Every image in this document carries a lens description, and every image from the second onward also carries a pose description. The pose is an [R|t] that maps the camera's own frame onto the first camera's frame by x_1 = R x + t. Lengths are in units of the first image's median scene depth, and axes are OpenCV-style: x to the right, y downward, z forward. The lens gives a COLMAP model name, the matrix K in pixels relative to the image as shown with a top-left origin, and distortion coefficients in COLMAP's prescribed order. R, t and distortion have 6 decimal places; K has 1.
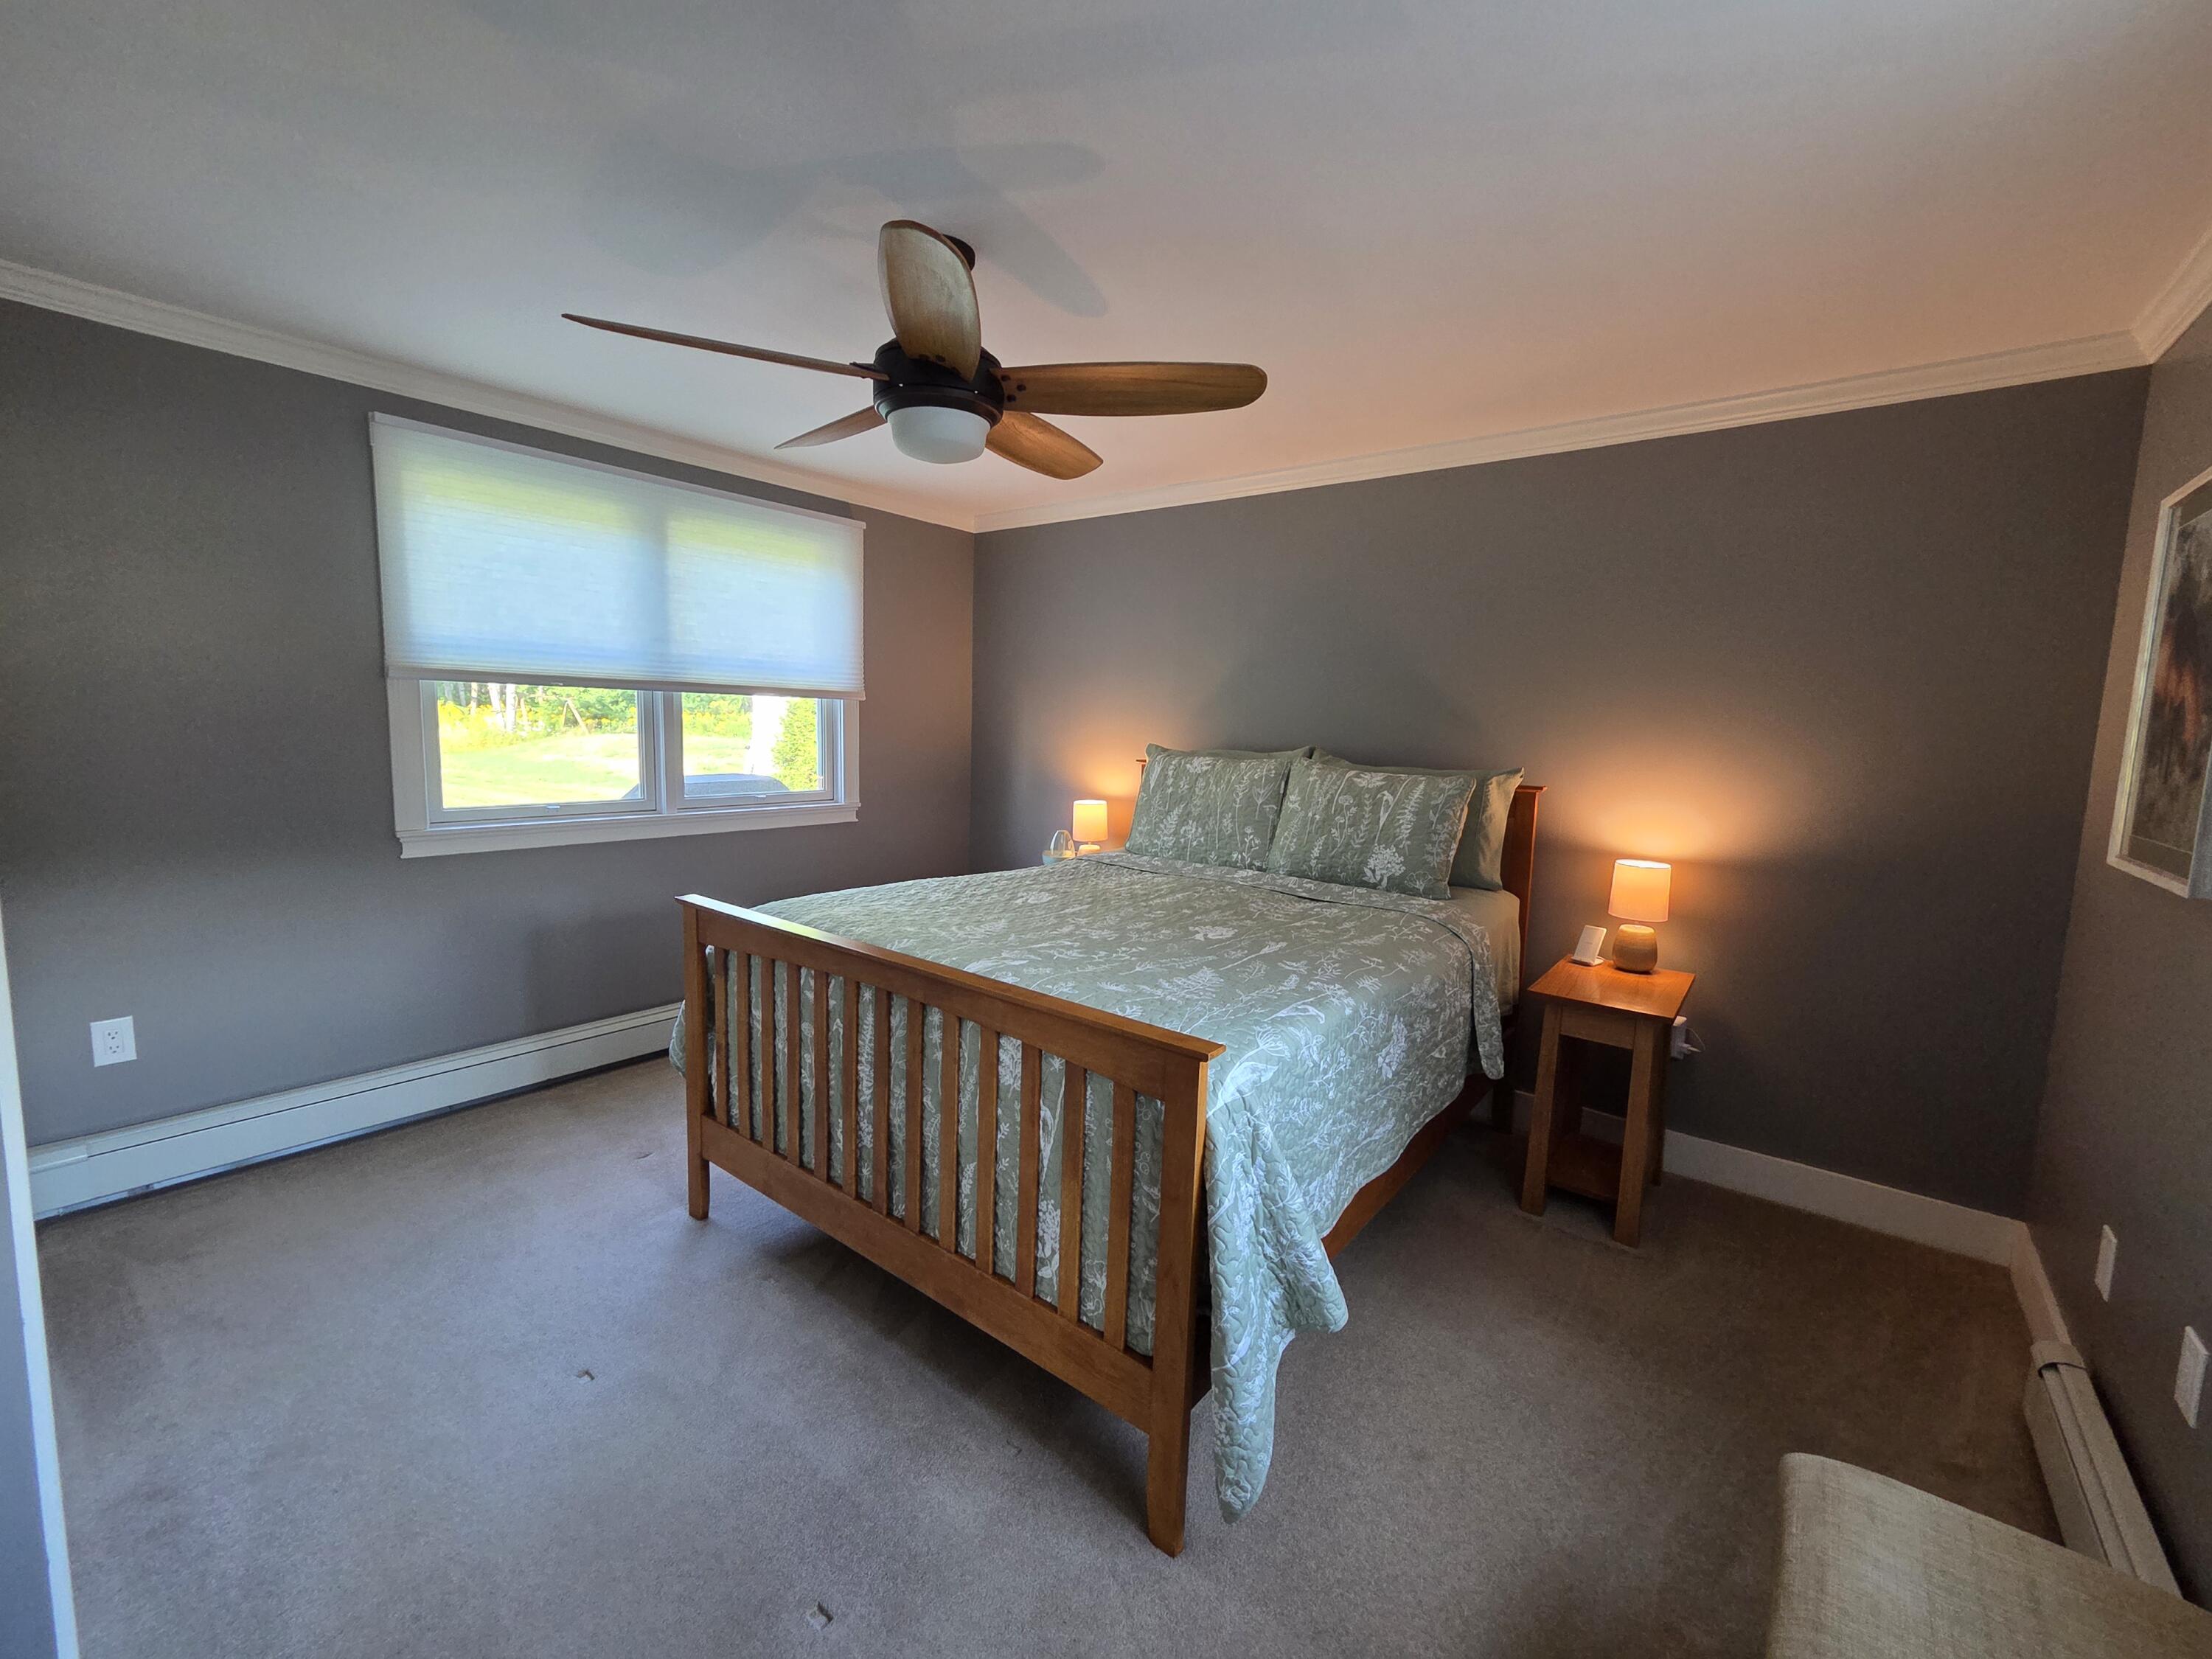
lens RADIAL K [[915.0, 0, 1106.0], [0, 915.0, 829.5], [0, 0, 1]] dist [-0.000409, 0.000019]
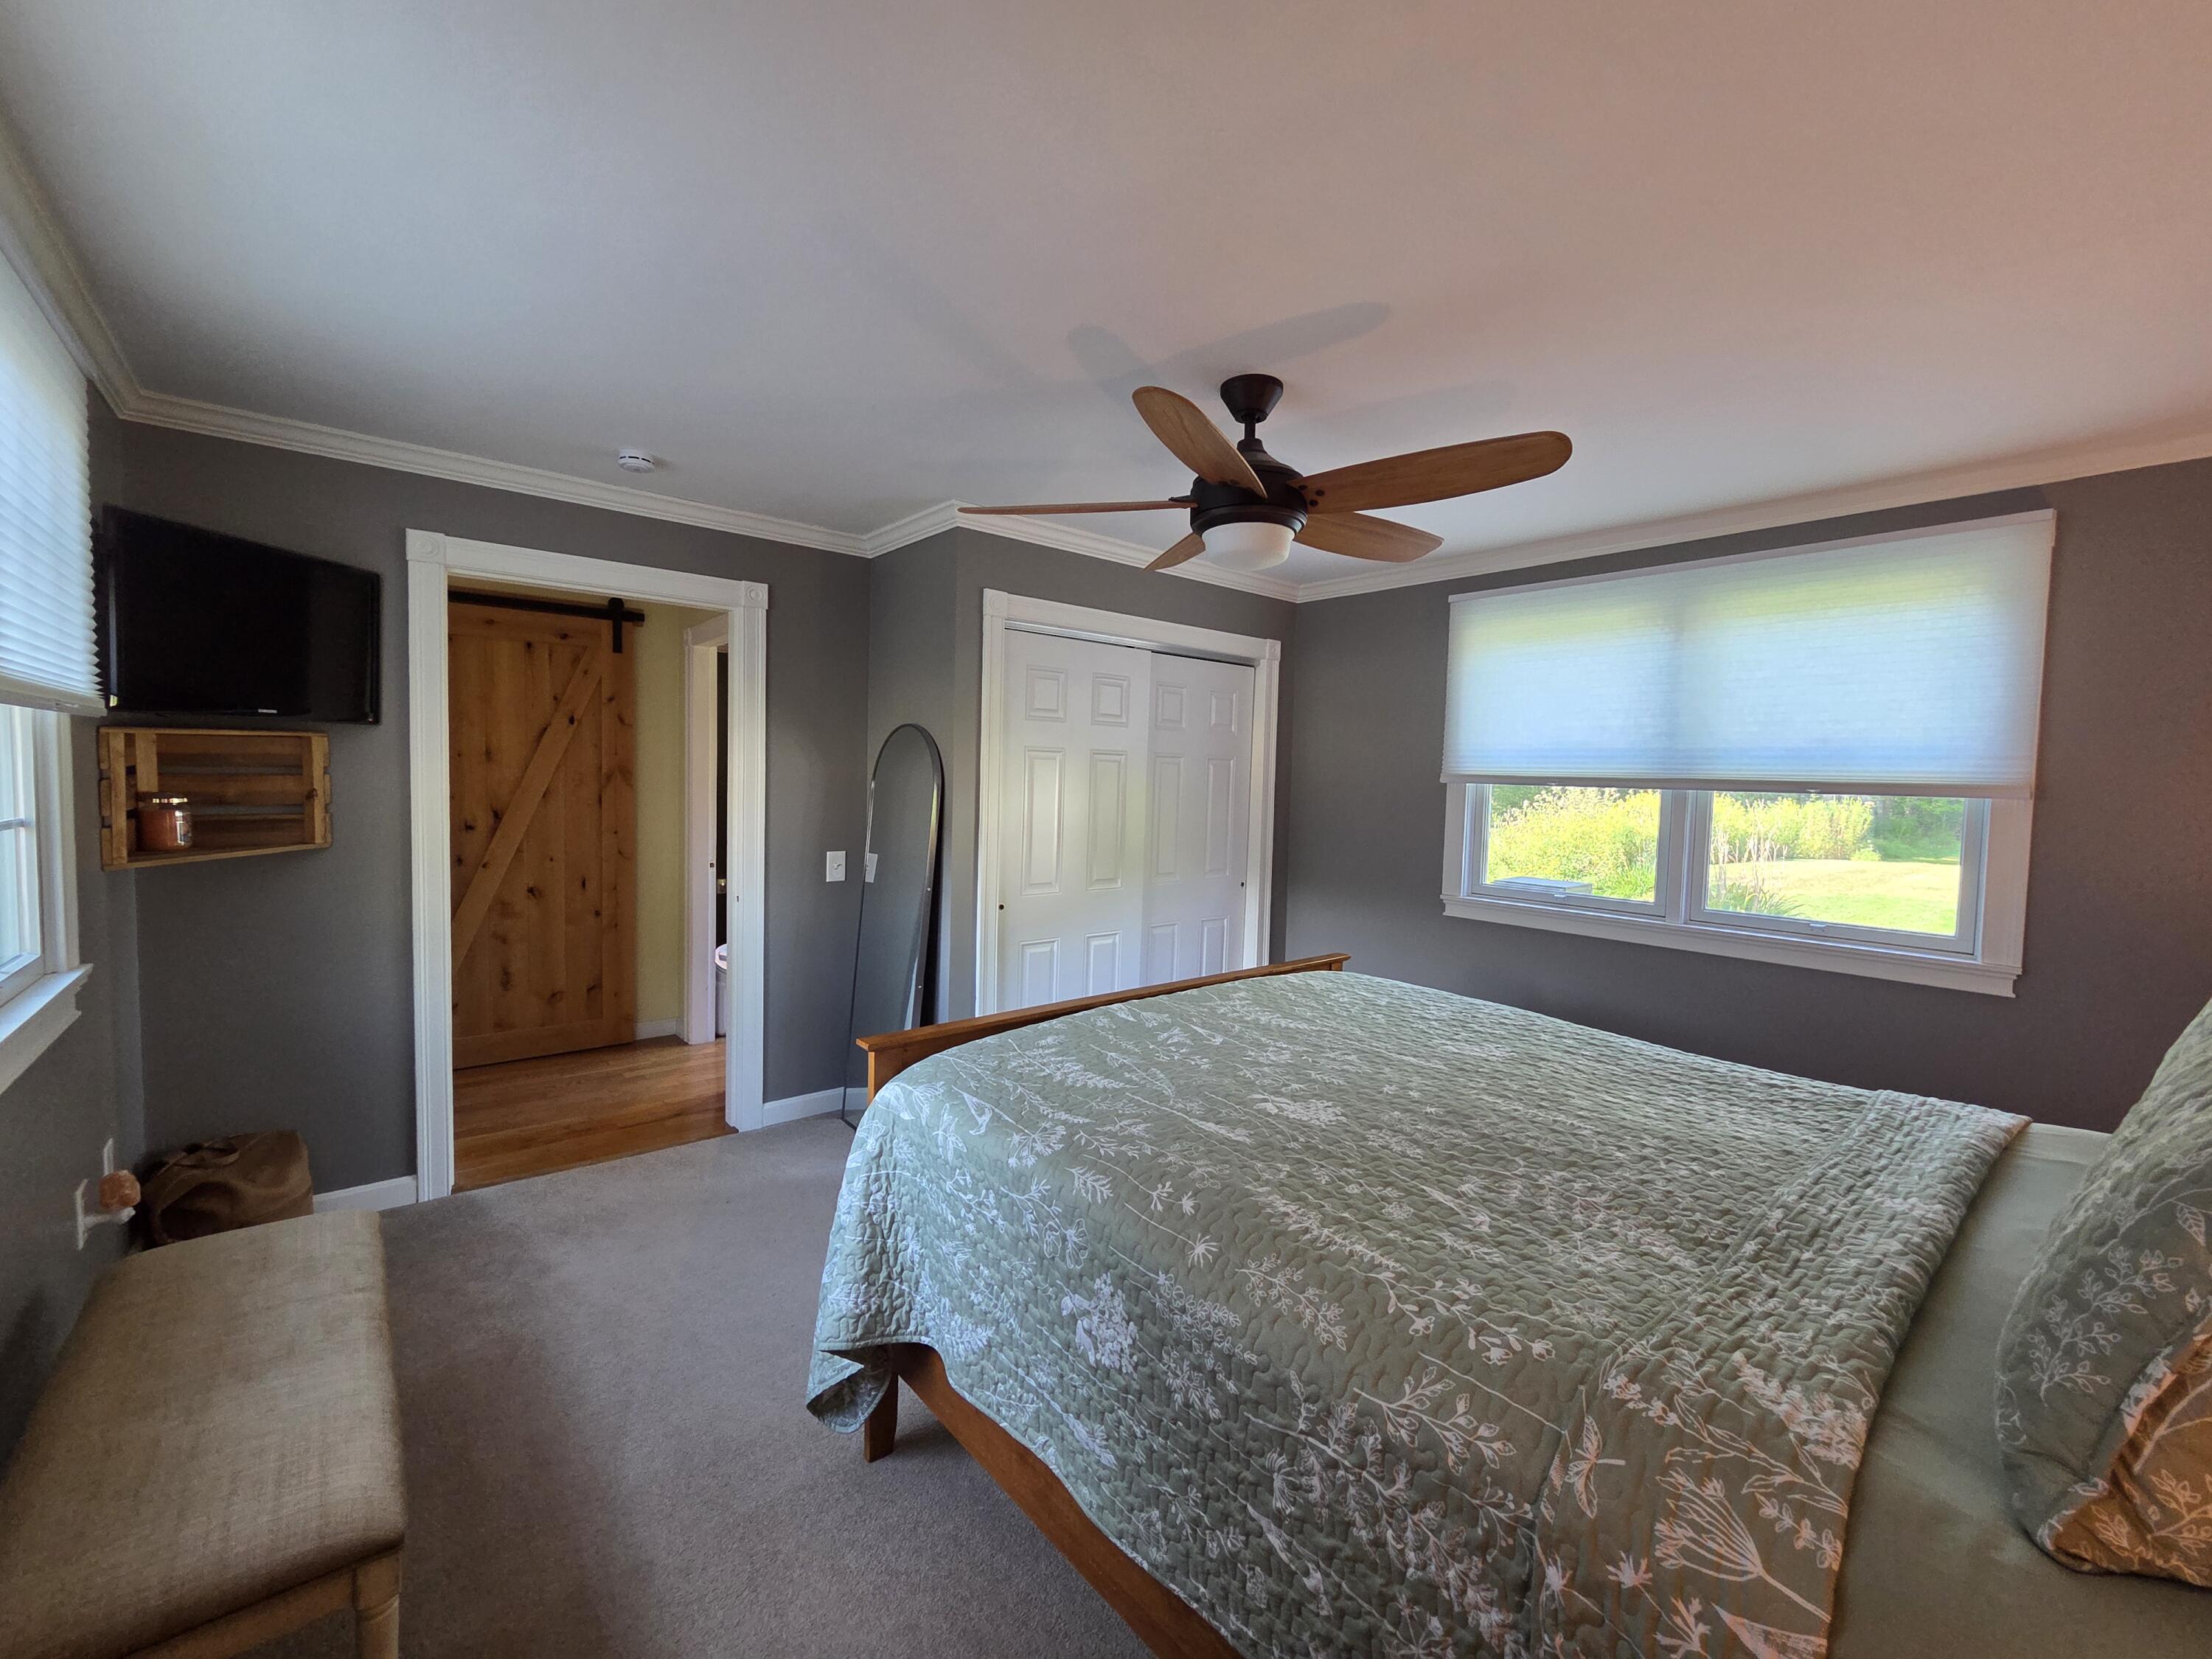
lens RADIAL K [[915.0, 0, 1106.0], [0, 915.0, 829.5], [0, 0, 1]] dist [-0.000409, 0.000019]
pose [[-0.203519, 0.016759, -0.978928, 0.625114], [-0.151177, 0.987324, 0.048332, -0.080786], [0.967329, 0.157827, -0.198405, 0.737869]]
